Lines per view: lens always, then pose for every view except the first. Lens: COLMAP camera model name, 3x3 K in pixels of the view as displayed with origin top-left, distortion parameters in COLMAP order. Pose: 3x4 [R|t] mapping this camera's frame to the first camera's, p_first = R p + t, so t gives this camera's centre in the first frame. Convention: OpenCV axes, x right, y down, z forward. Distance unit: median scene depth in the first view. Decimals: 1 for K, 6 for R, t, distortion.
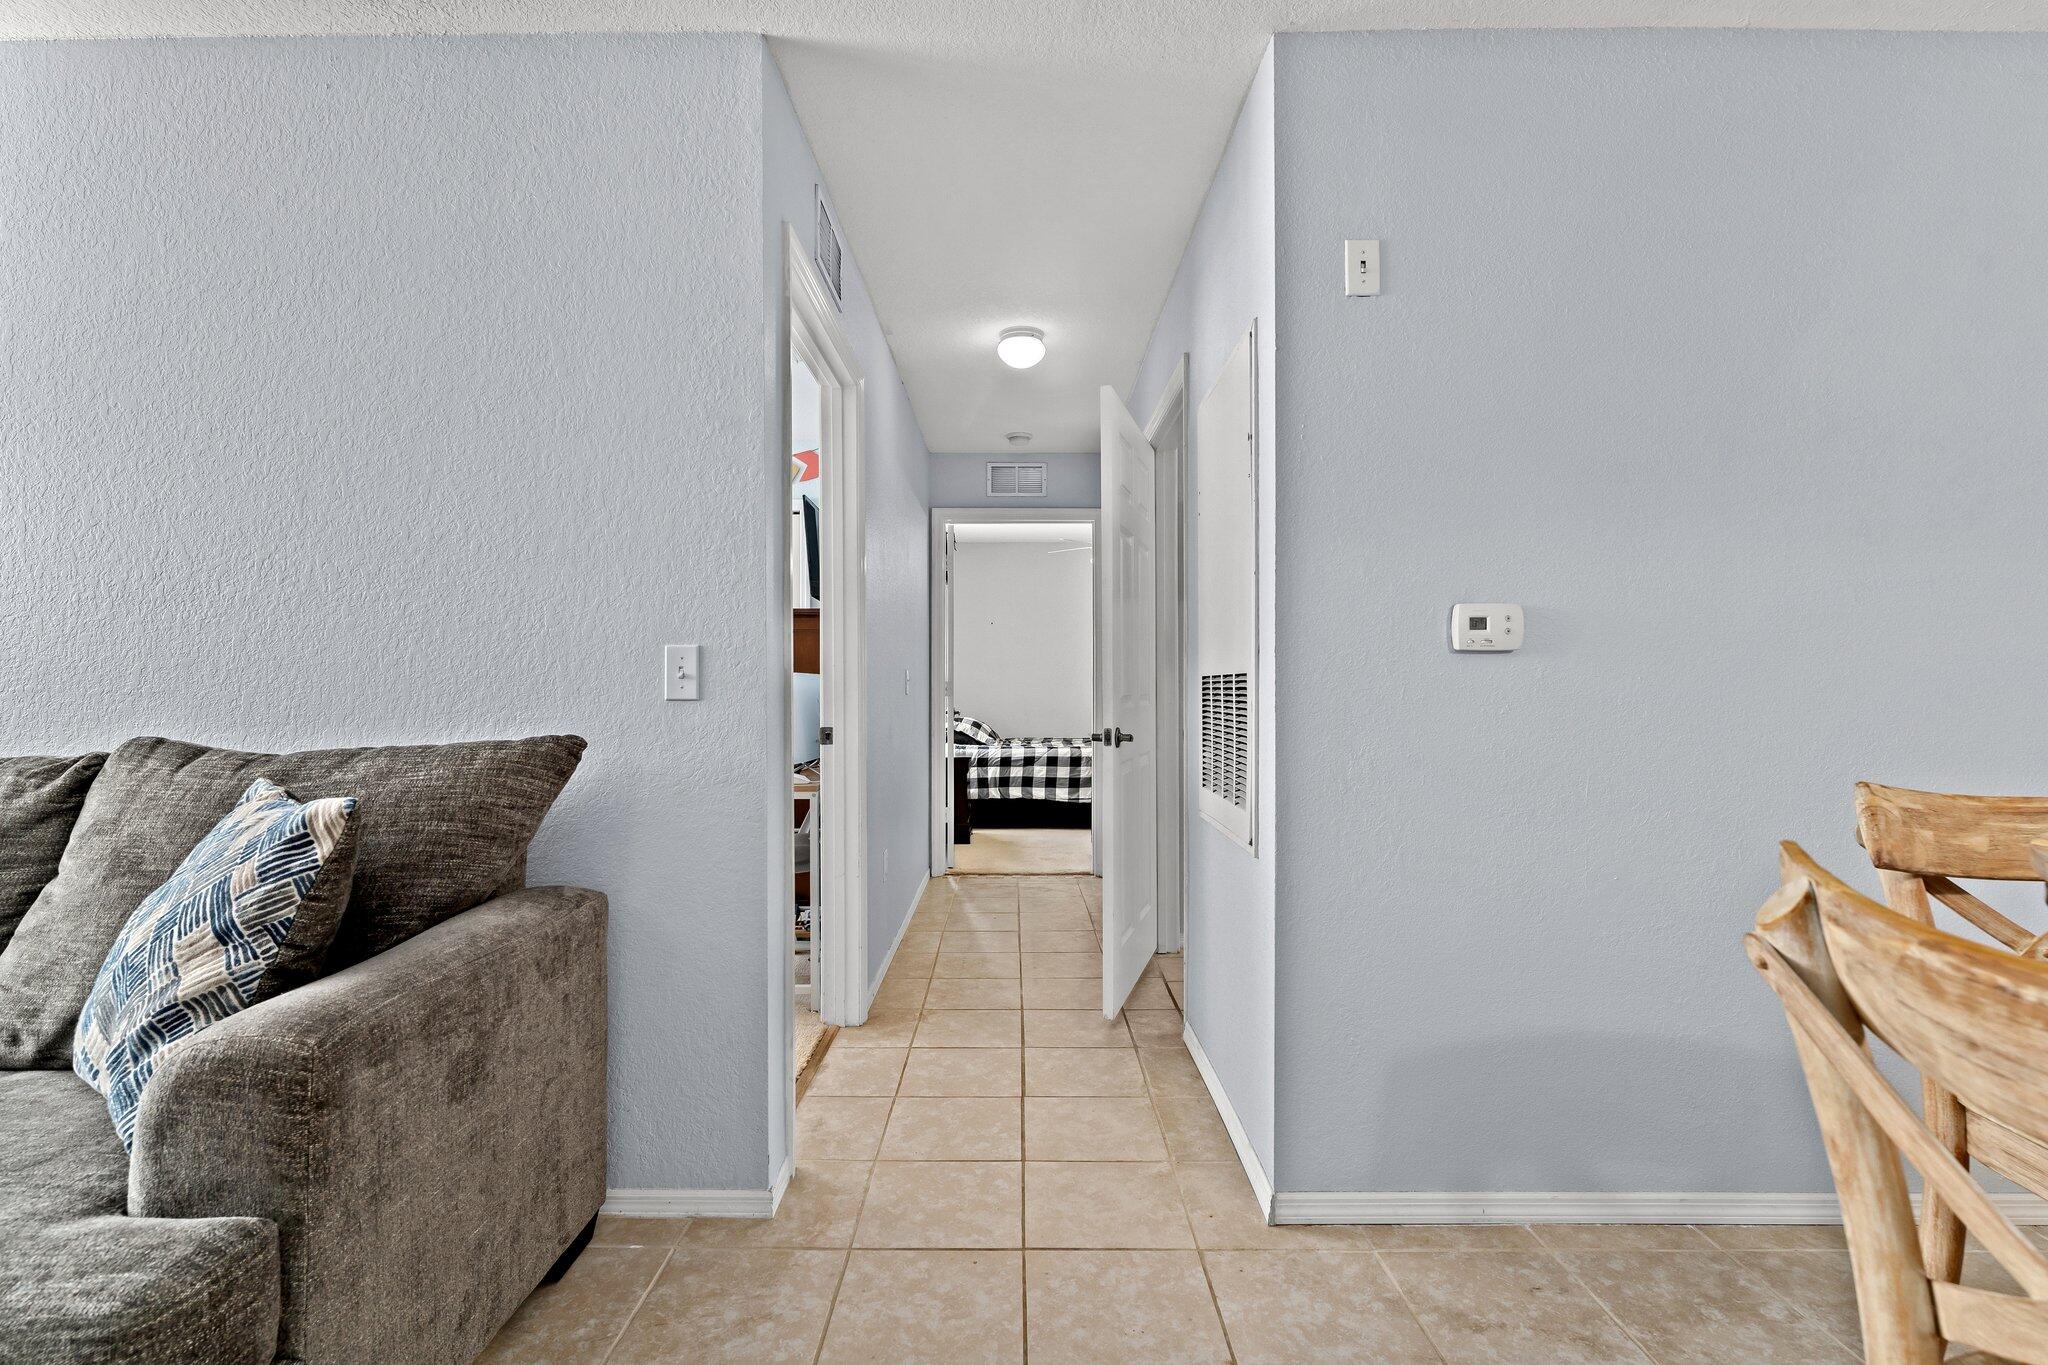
lens RADIAL K [[934.9, 0, 1014.5], [0, 934.9, 685.5], [0, 0, 1]] dist [-0.002177, -0.000318]
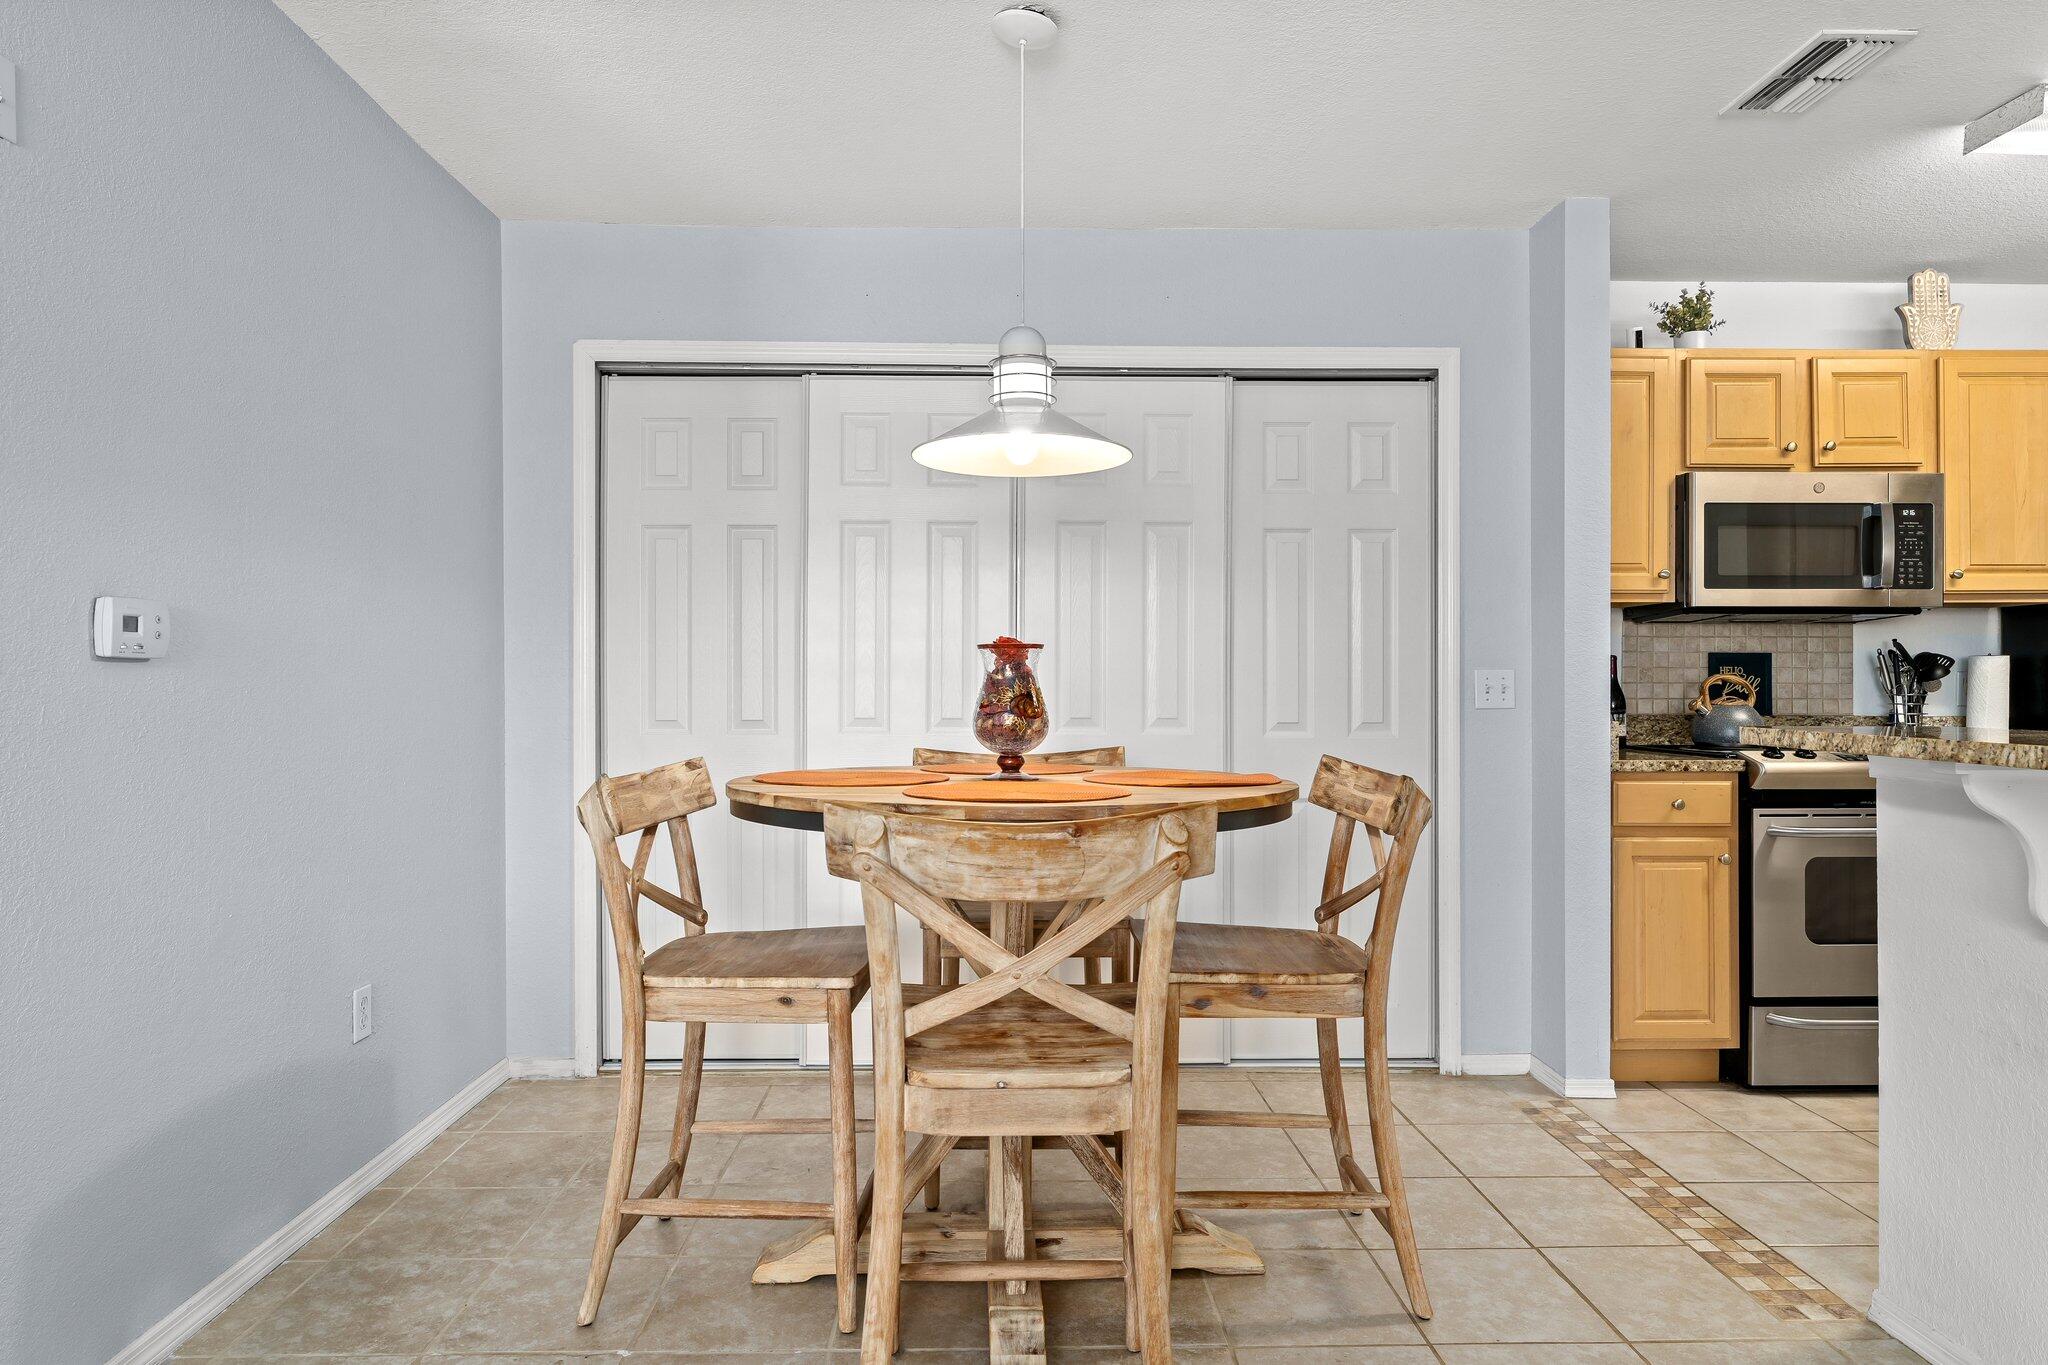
lens RADIAL K [[1199.2, 0, 1012.8], [0, 1199.2, 686.9], [0, 0, 1]] dist [-0.001264, -0.000336]
pose [[-0.023845, -0.002610, 0.999712, -0.527296], [-0.002306, 0.999994, 0.002556, -0.017565], [-0.999713, -0.002244, -0.023851, 0.283225]]
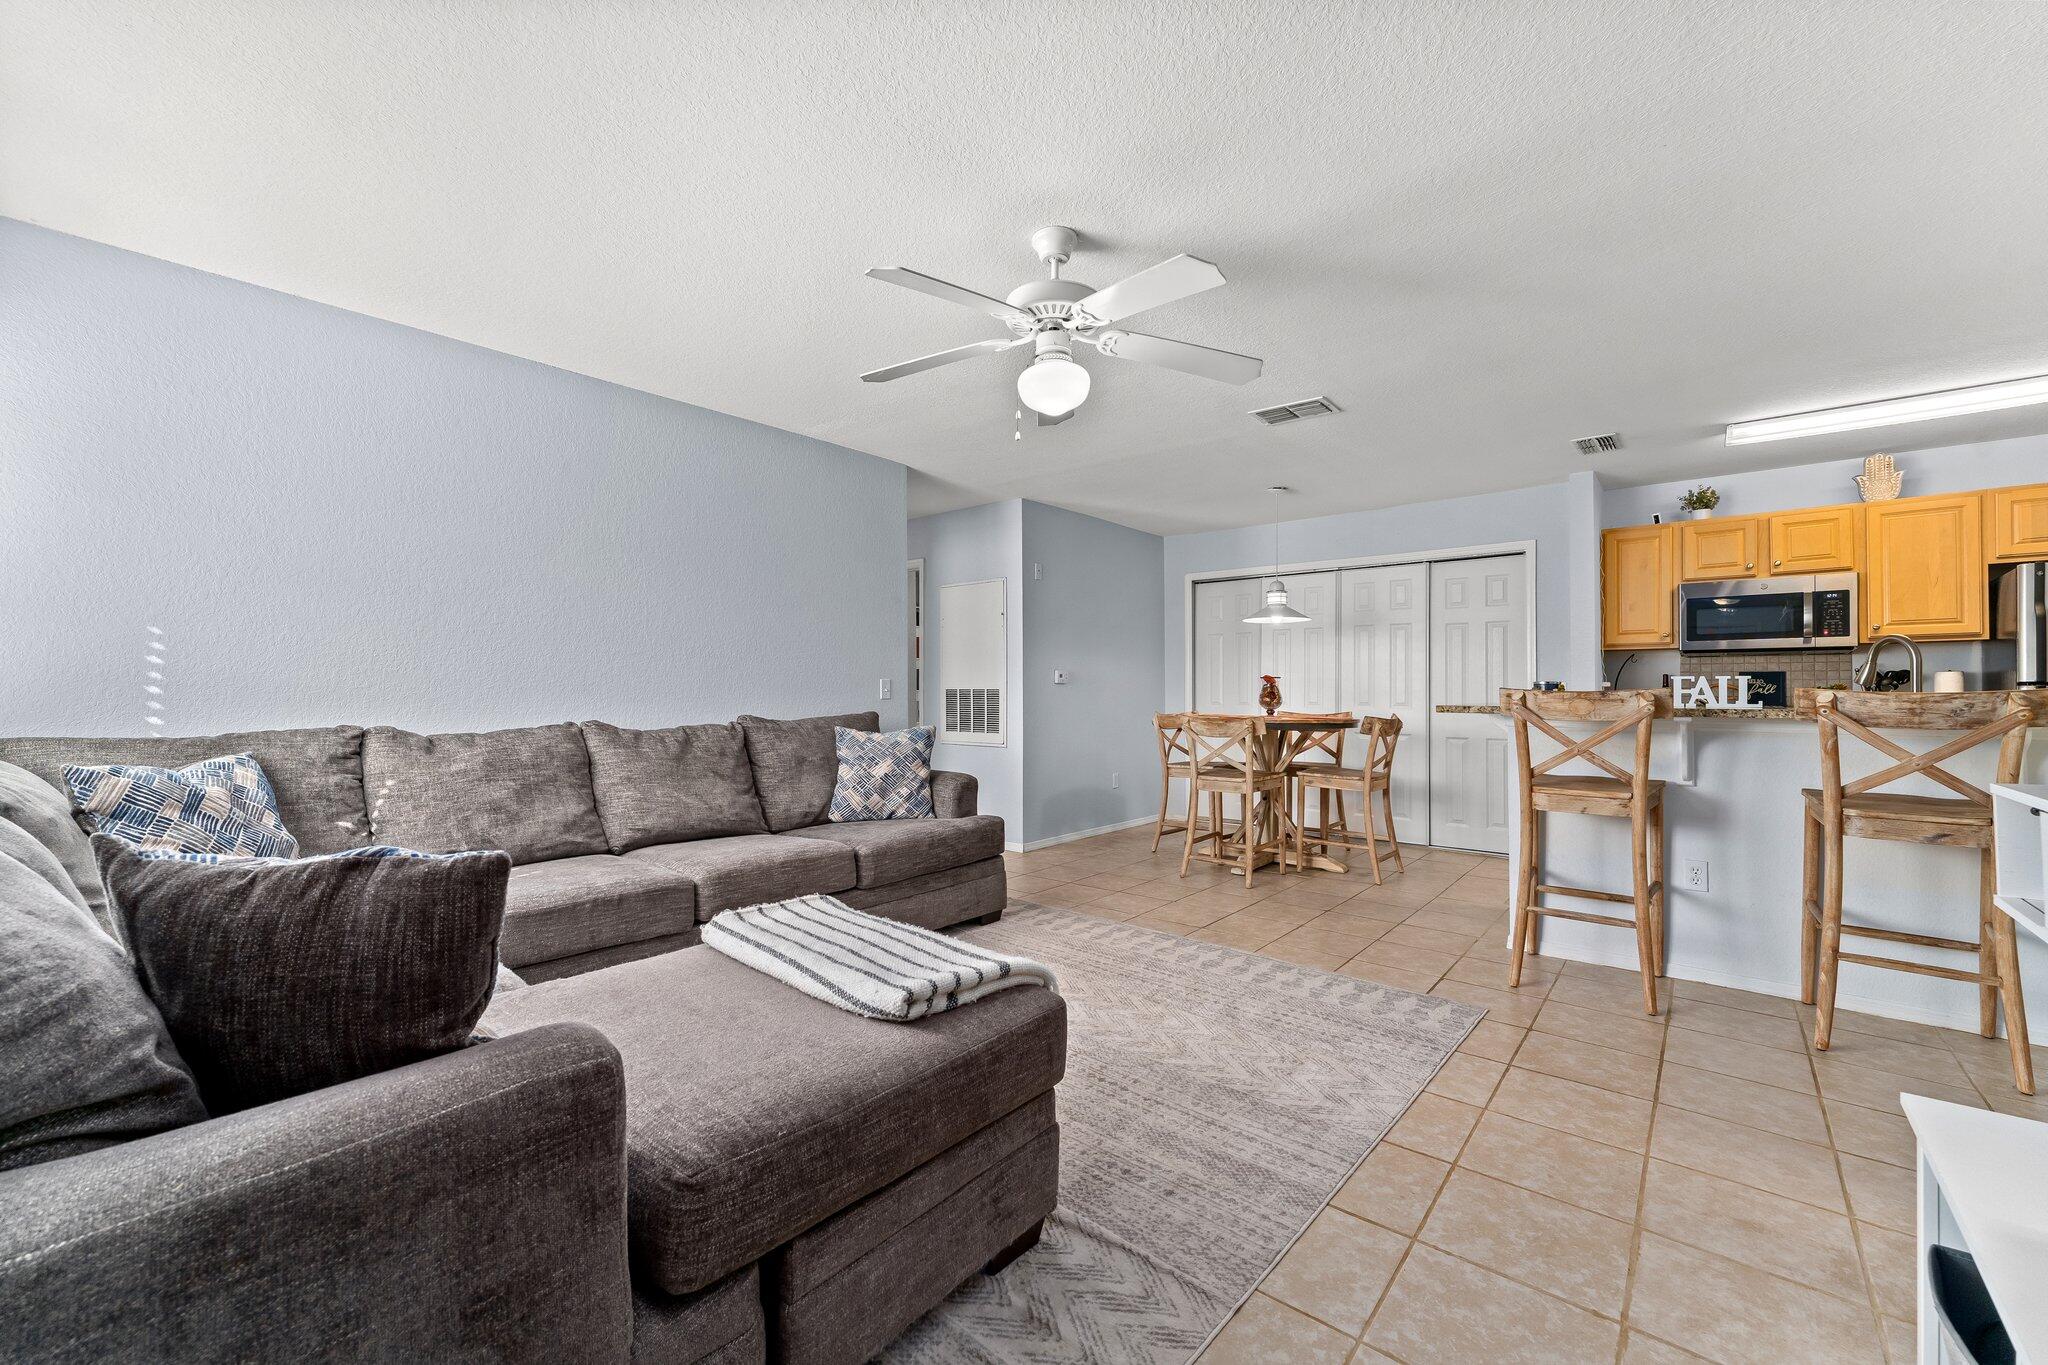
lens RADIAL K [[831.5, 0, 1009.0], [0, 831.5, 687.4], [0, 0, 1]] dist [0.001555, 0.000245]
pose [[0.645363, 0.003398, 0.763868, -2.072588], [-0.001626, 0.999994, -0.003074, -0.011989], [-0.763874, 0.000742, 0.645365, -0.908154]]
